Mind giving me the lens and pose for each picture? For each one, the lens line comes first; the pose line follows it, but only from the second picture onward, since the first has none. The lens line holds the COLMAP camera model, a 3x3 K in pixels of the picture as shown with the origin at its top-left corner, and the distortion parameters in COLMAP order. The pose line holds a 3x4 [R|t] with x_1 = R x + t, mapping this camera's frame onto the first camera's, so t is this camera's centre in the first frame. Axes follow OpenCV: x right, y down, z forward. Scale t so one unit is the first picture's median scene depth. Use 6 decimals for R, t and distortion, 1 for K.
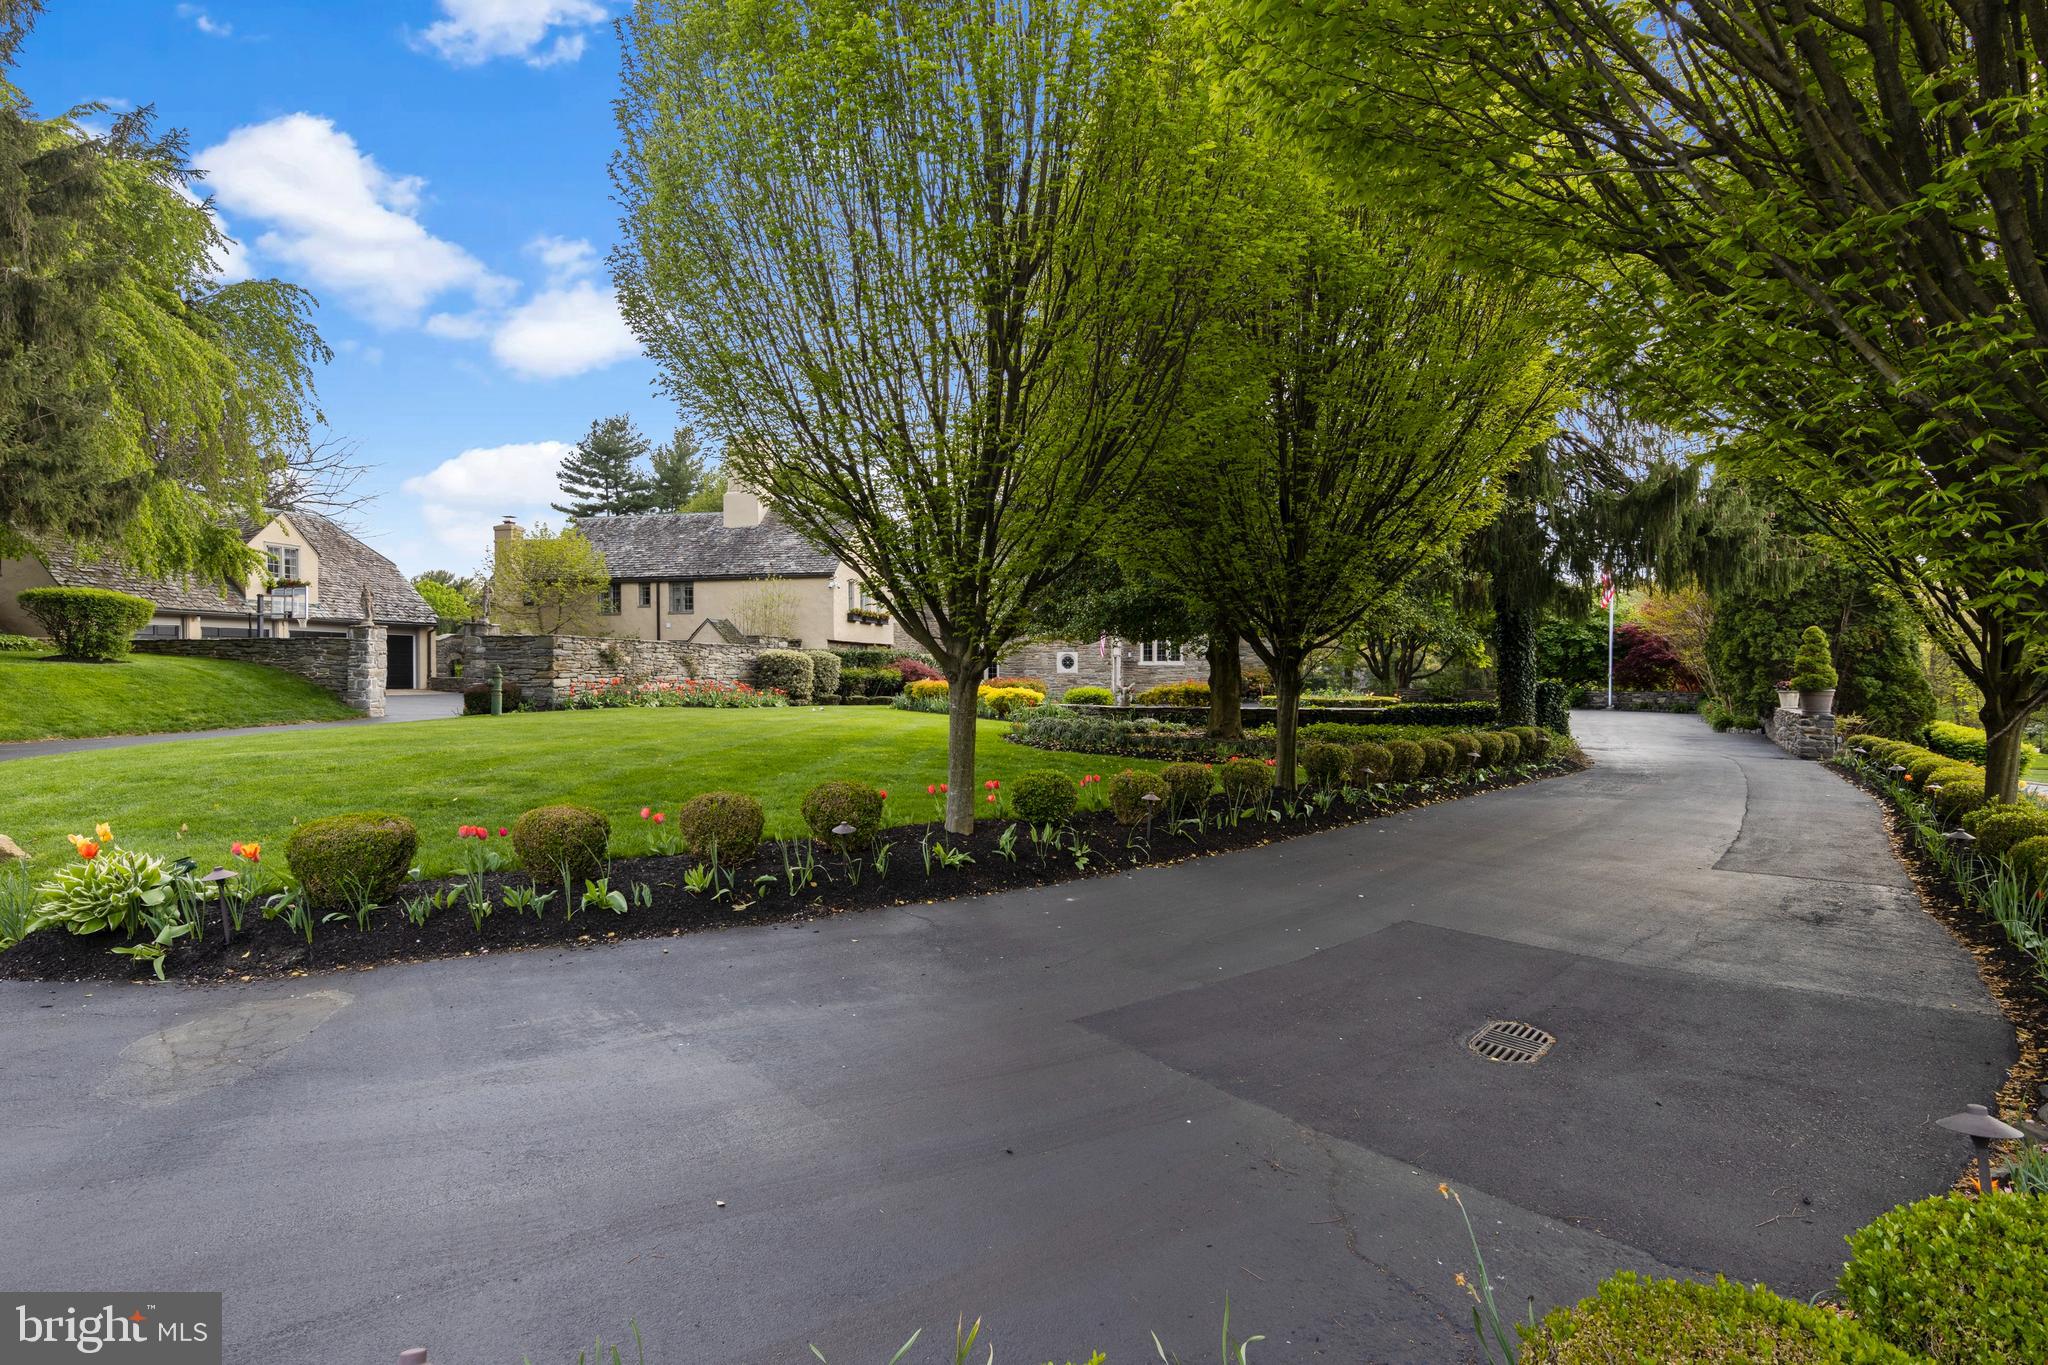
lens RADIAL K [[1056.3, 0, 1027.6], [0, 1056.3, 686.2], [0, 0, 1]] dist [0.011534, -0.001090]
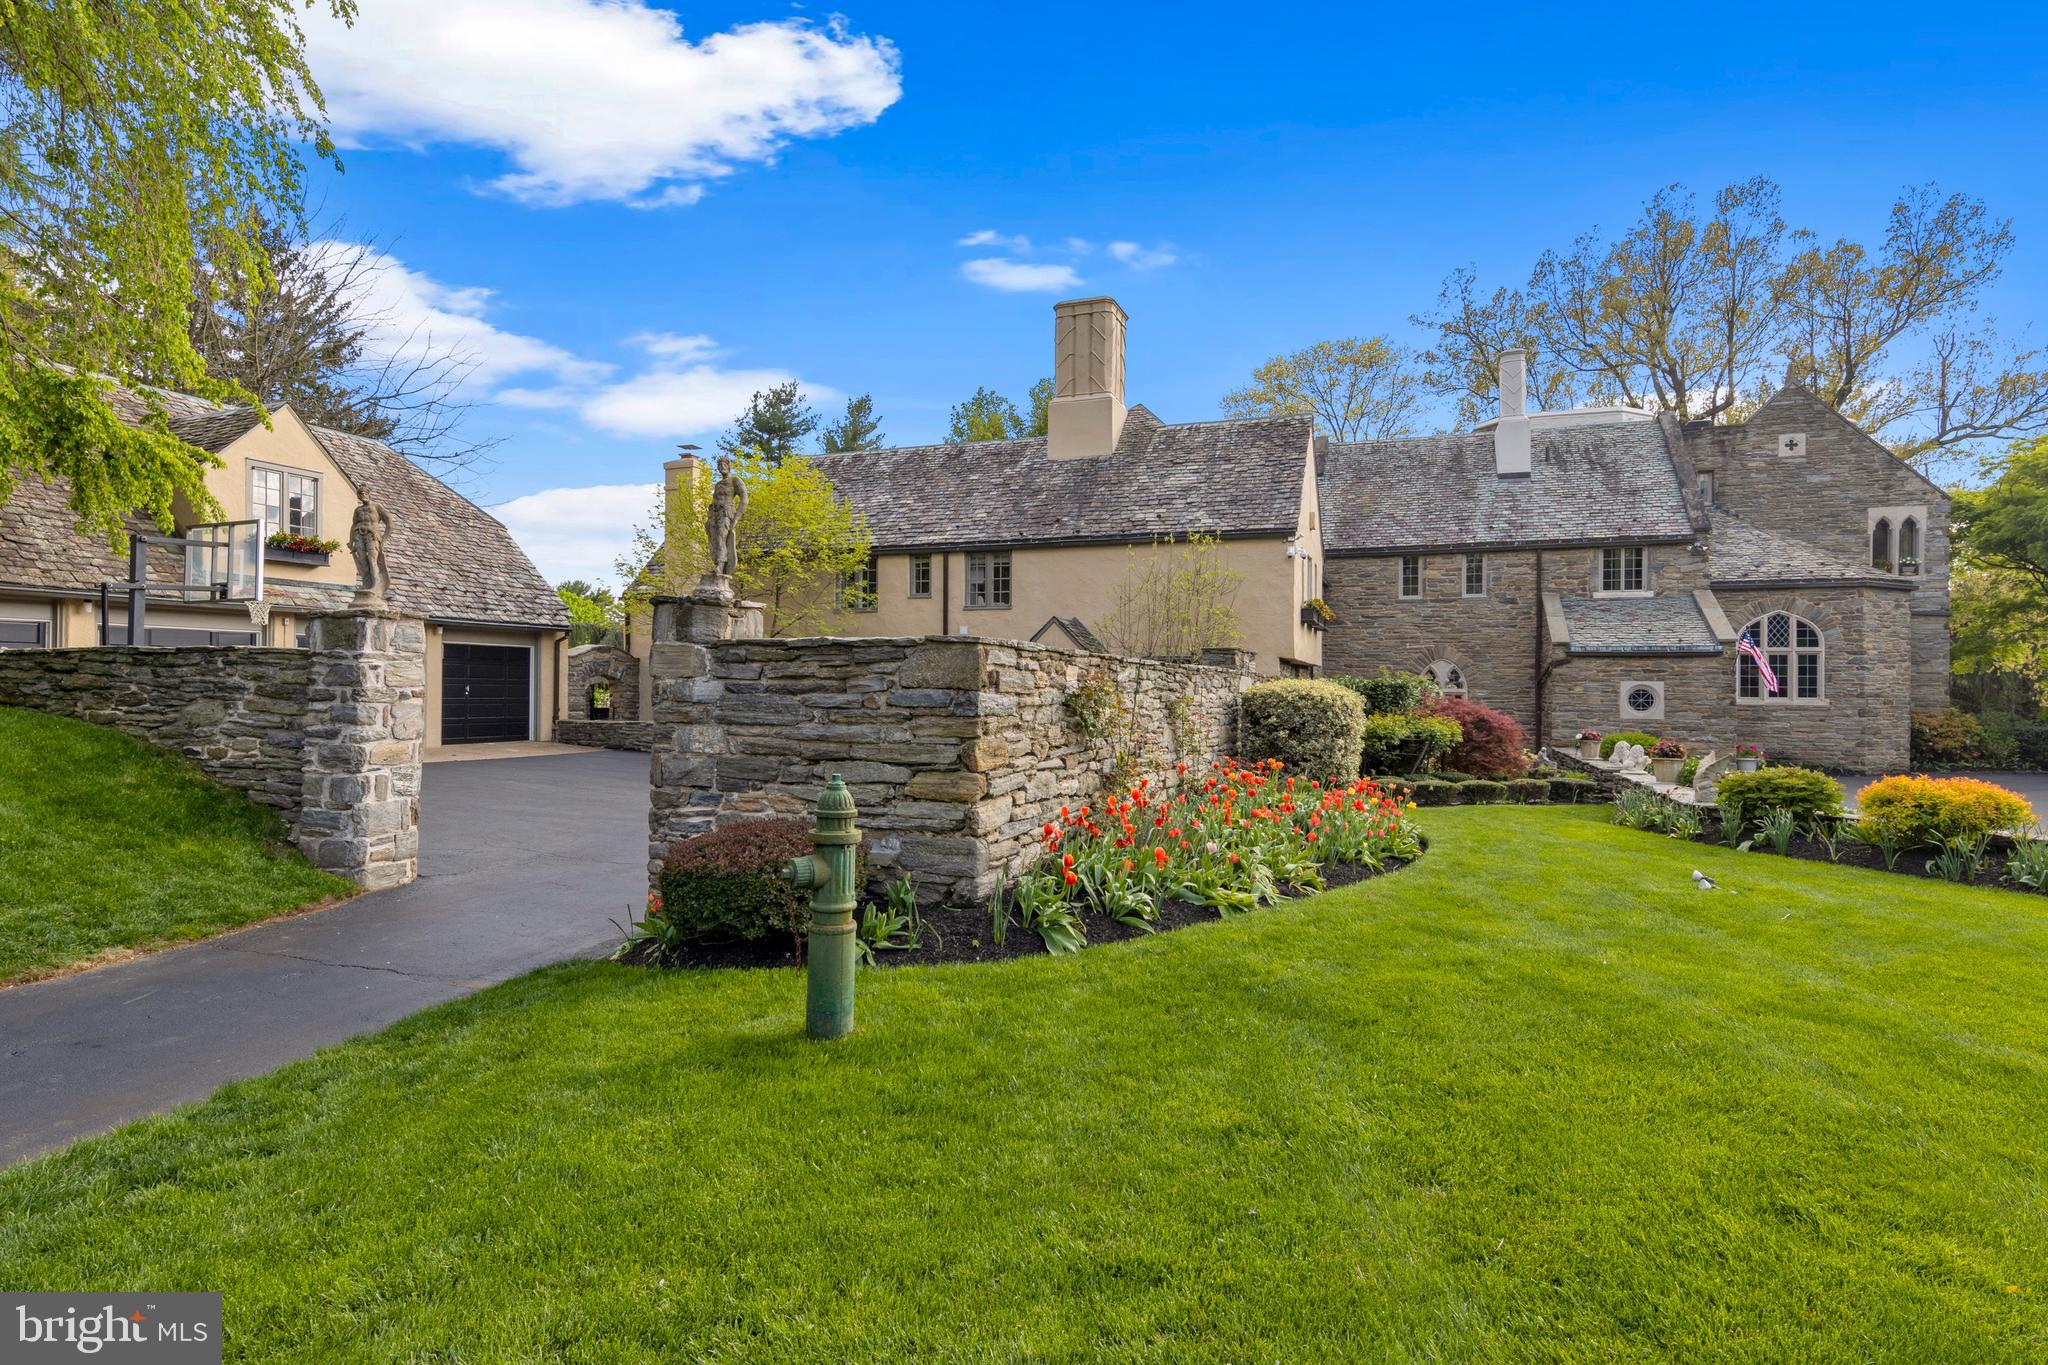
lens RADIAL K [[1056.3, 0, 1018.2], [0, 1056.3, 680.0], [0, 0, 1]] dist [0.011534, -0.001090]
pose [[0.993976, 0.006861, -0.109382, -0.251290], [-0.009297, 0.999720, -0.021780, -0.019791], [0.109202, 0.022665, 0.993761, 0.453942]]
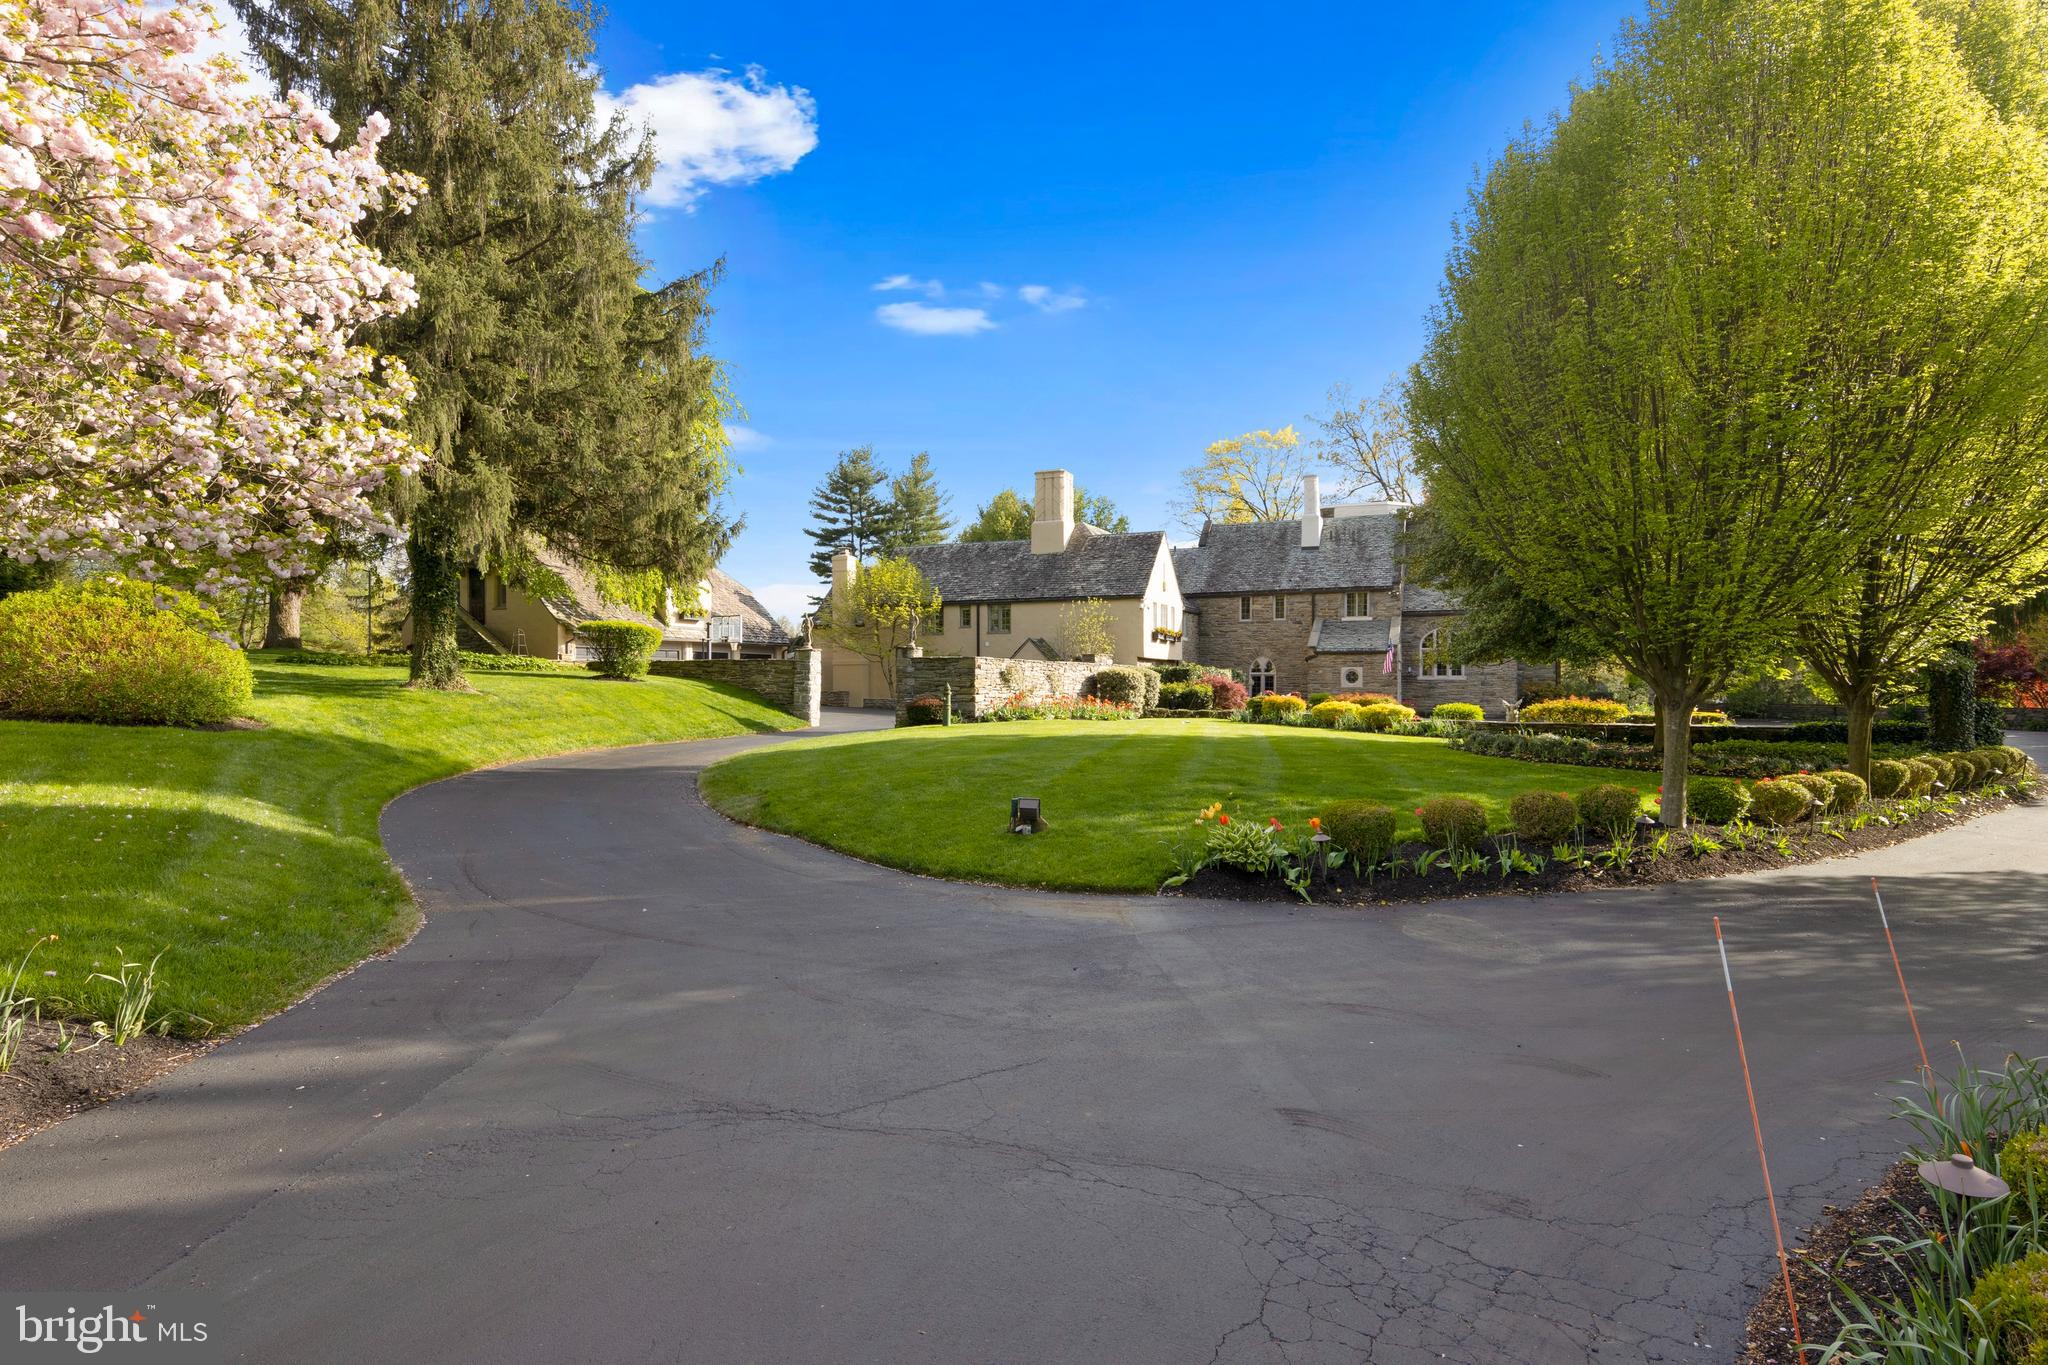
lens RADIAL K [[1056.3, 0, 1020.3], [0, 1056.3, 687.4], [0, 0, 1]] dist [0.011534, -0.001090]
pose [[0.987855, 0.001018, -0.155374, -0.134996], [-0.002284, 0.999966, -0.007967, -0.003809], [0.155361, 0.008226, 0.987824, -0.081174]]
